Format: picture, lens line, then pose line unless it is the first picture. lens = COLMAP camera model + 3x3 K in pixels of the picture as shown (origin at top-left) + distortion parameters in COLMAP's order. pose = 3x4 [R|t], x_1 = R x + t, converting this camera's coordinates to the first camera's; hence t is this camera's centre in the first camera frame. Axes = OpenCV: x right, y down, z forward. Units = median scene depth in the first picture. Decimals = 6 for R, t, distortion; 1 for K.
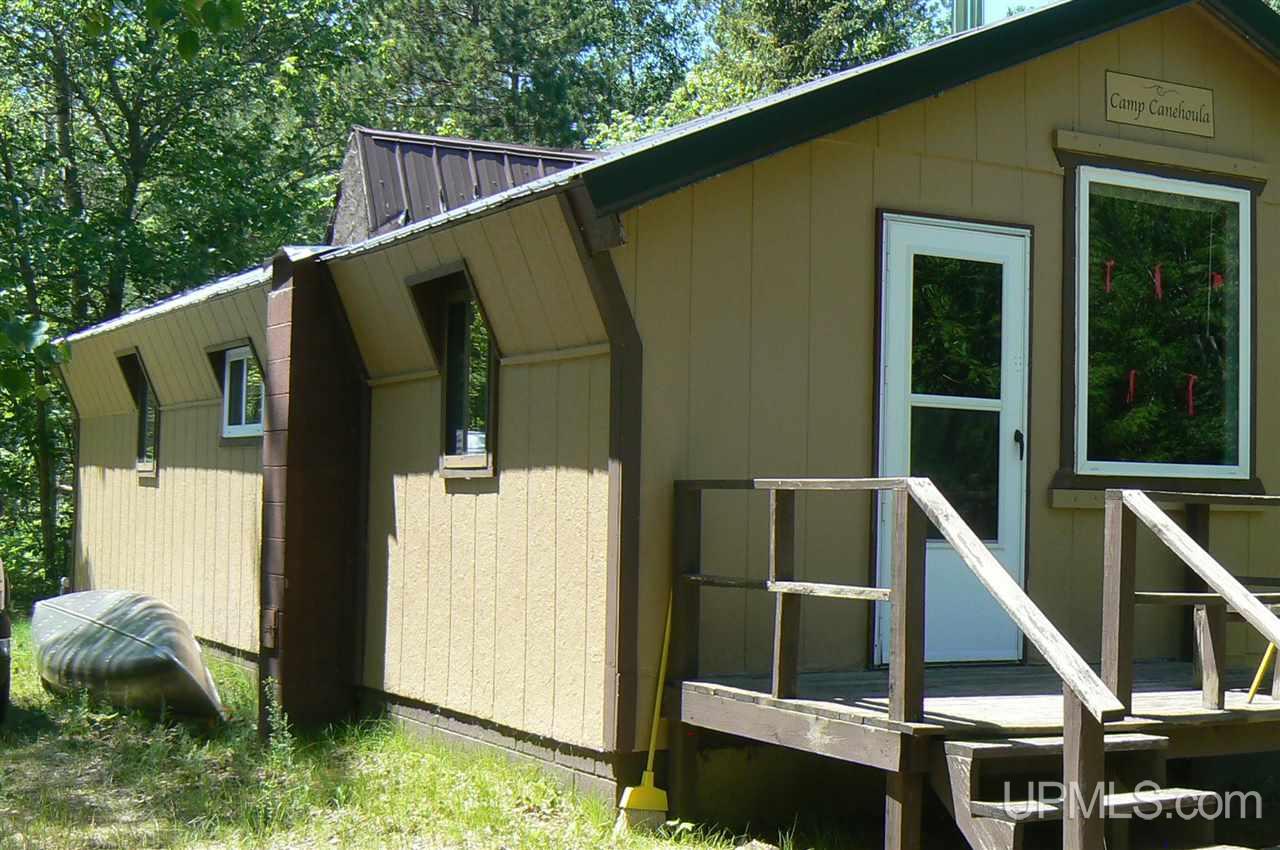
lens RADIAL K [[1864.2, 0, 639.0], [0, 1864.2, 428.4], [0, 0, 1]] dist [-0.119763, 0.000000]
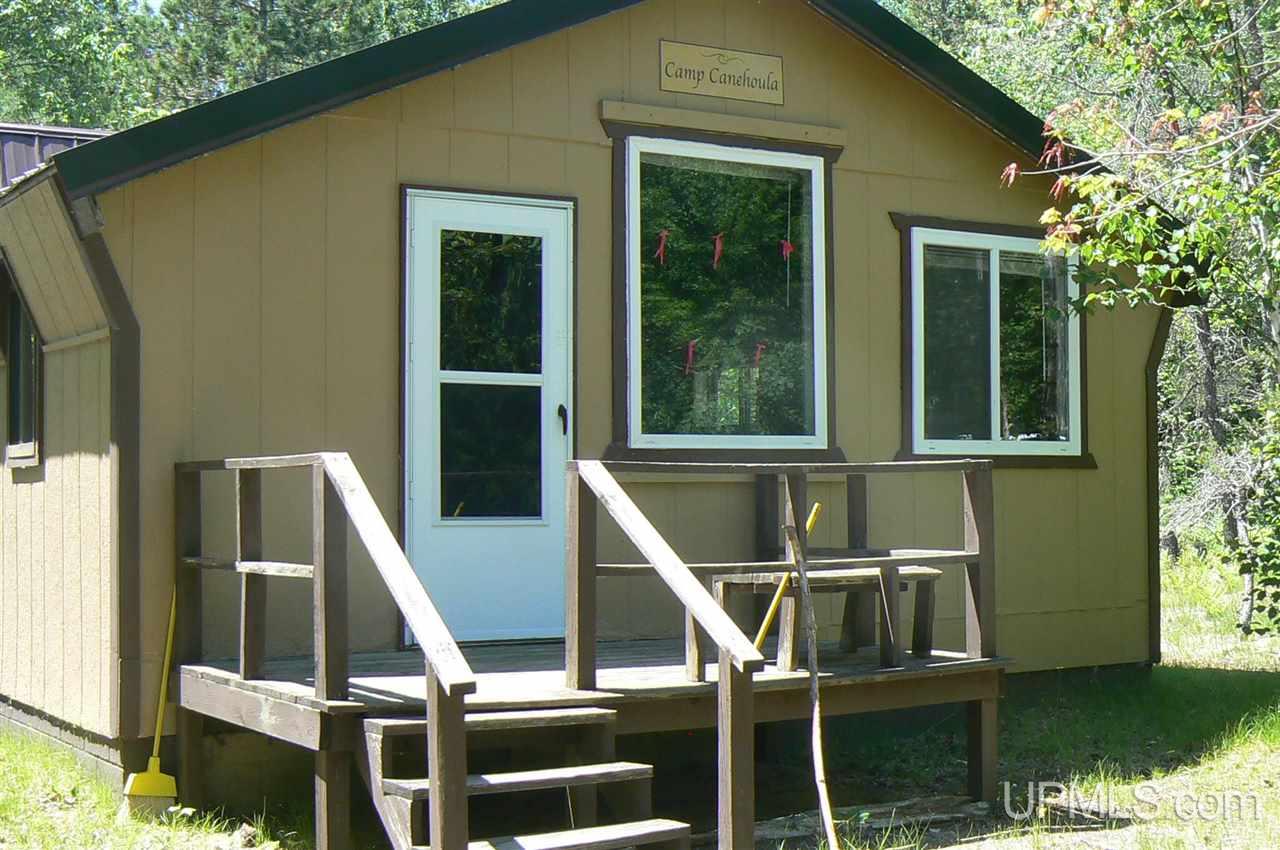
lens RADIAL K [[1864.2, 0, 642.1], [0, 1864.2, 419.4], [0, 0, 1]] dist [-0.119763, 0.000000]
pose [[0.998714, -0.024884, 0.044163, 0.211196], [0.024923, 0.999689, -0.000318, 0.010480], [-0.044141, 0.001419, 0.999024, 0.005566]]
